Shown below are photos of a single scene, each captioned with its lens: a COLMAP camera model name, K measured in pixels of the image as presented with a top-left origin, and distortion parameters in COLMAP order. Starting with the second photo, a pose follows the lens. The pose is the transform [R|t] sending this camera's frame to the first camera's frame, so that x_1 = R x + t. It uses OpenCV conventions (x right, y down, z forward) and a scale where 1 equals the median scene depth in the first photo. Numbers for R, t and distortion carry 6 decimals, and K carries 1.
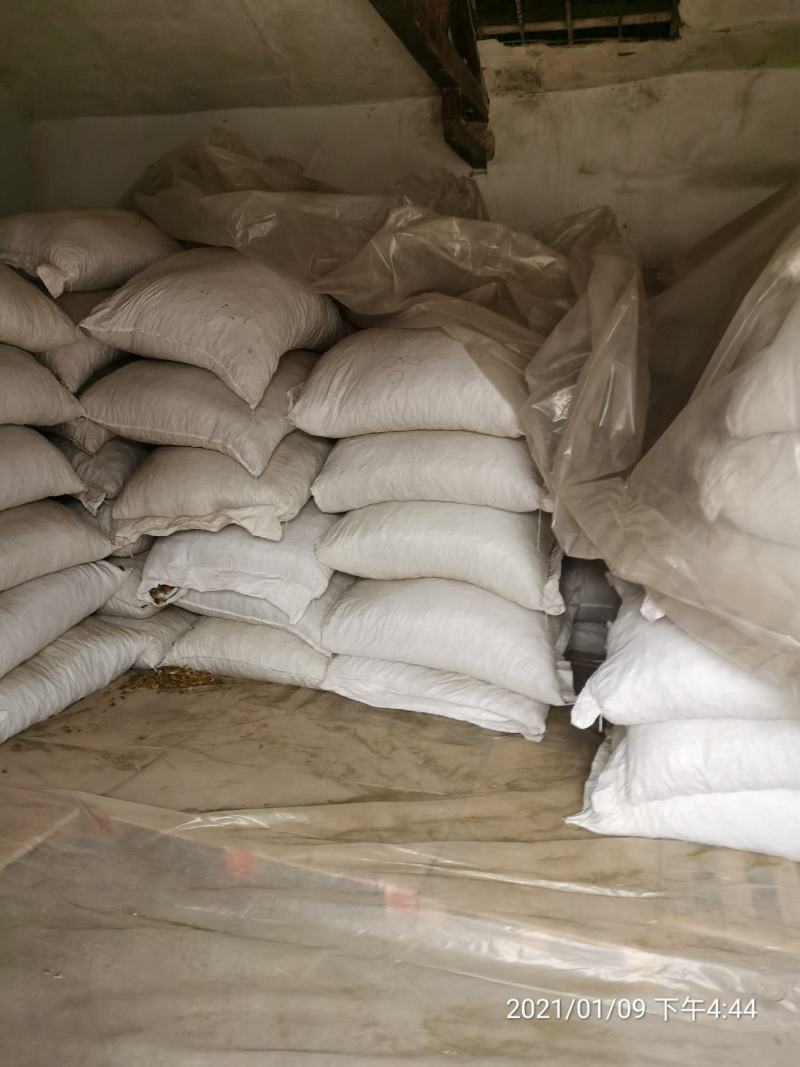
lens RADIAL K [[819.9, 0, 397.0], [0, 819.9, 529.5], [0, 0, 1]] dist [0.060249, -0.040447]
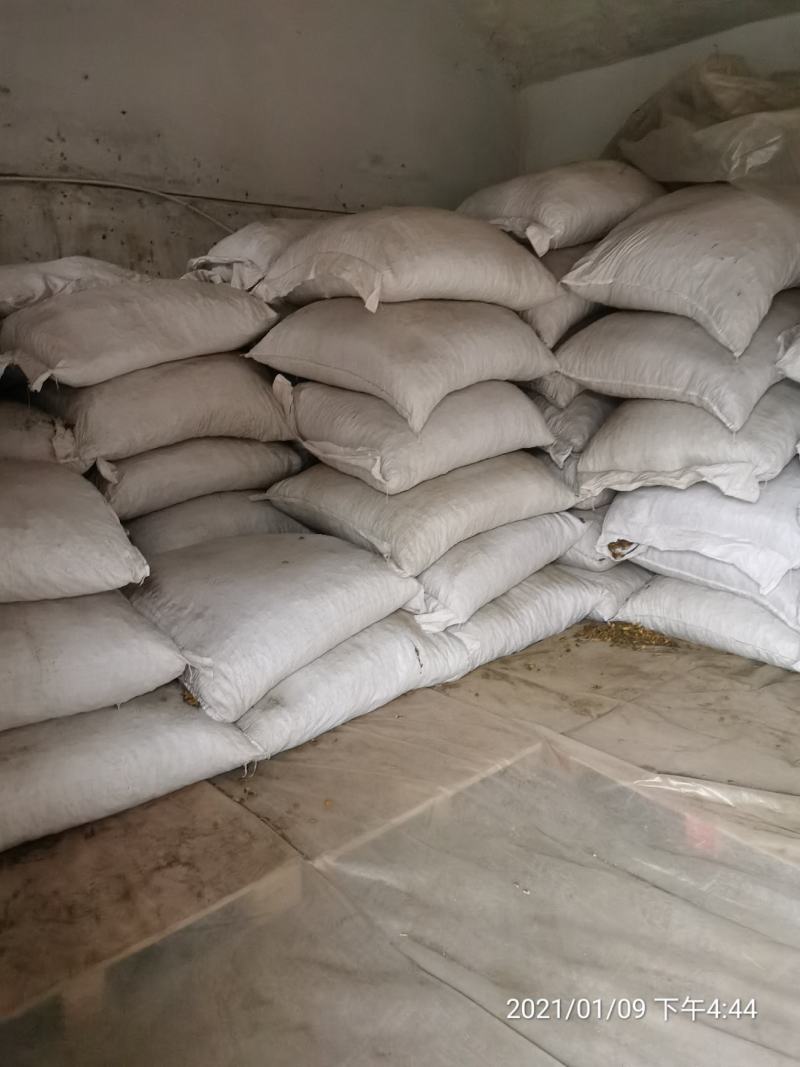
lens RADIAL K [[819.9, 0, 397.0], [0, 819.9, 529.5], [0, 0, 1]] dist [0.060249, -0.040447]
pose [[0.868374, 0.074819, -0.490233, -0.035184], [-0.050038, 0.996728, 0.063485, 0.005421], [0.493379, -0.030599, 0.869276, 0.000757]]
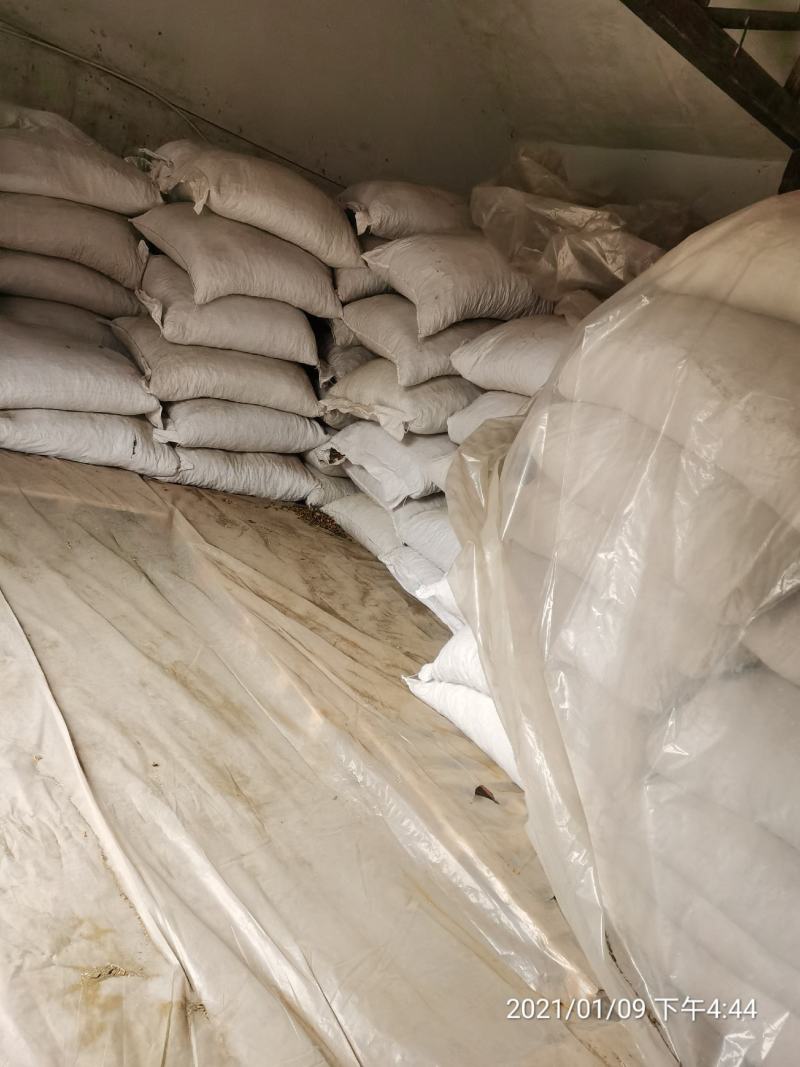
lens RADIAL K [[819.9, 0, 397.0], [0, 819.9, 529.5], [0, 0, 1]] dist [0.060249, -0.040447]
pose [[0.750309, 0.390986, -0.533072, 0.594191], [-0.421966, 0.903974, 0.069100, 0.052015], [0.508901, 0.173092, 0.843243, -0.072221]]
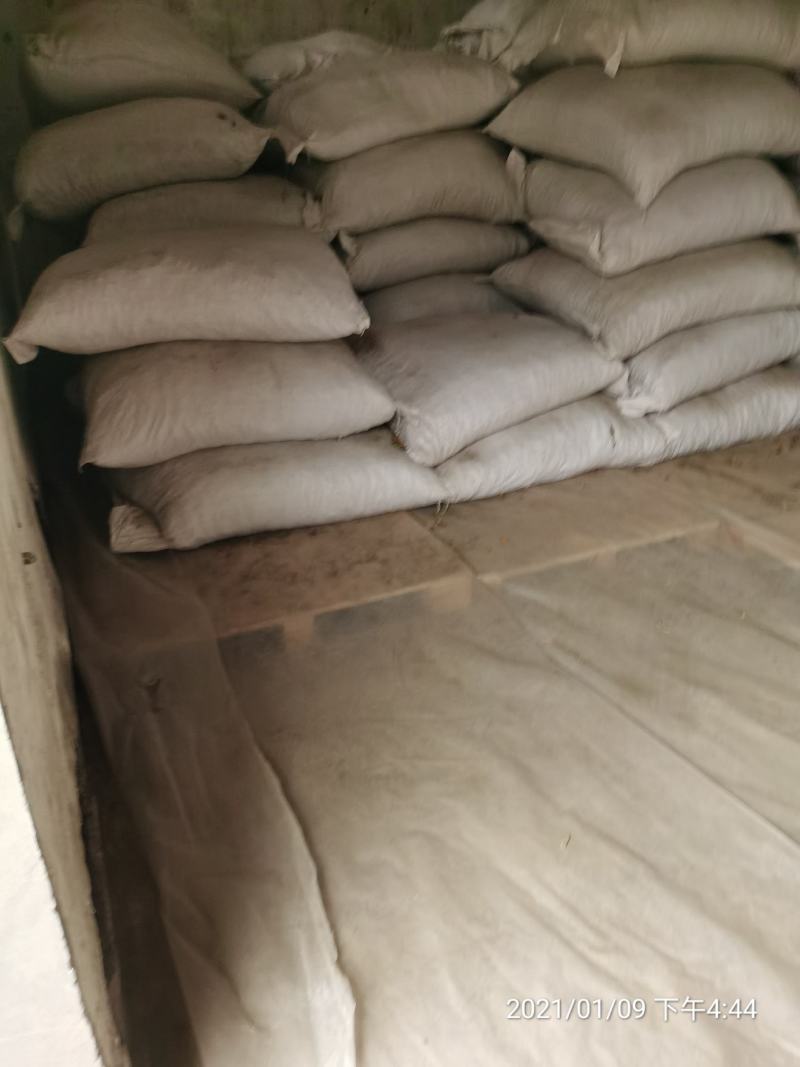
lens RADIAL K [[819.9, 0, 397.0], [0, 819.9, 529.5], [0, 0, 1]] dist [0.060249, -0.040447]
pose [[0.675002, 0.275710, -0.684365, 0.062975], [-0.094403, 0.952206, 0.290504, 0.049198], [0.731751, -0.131485, 0.668769, -0.039454]]
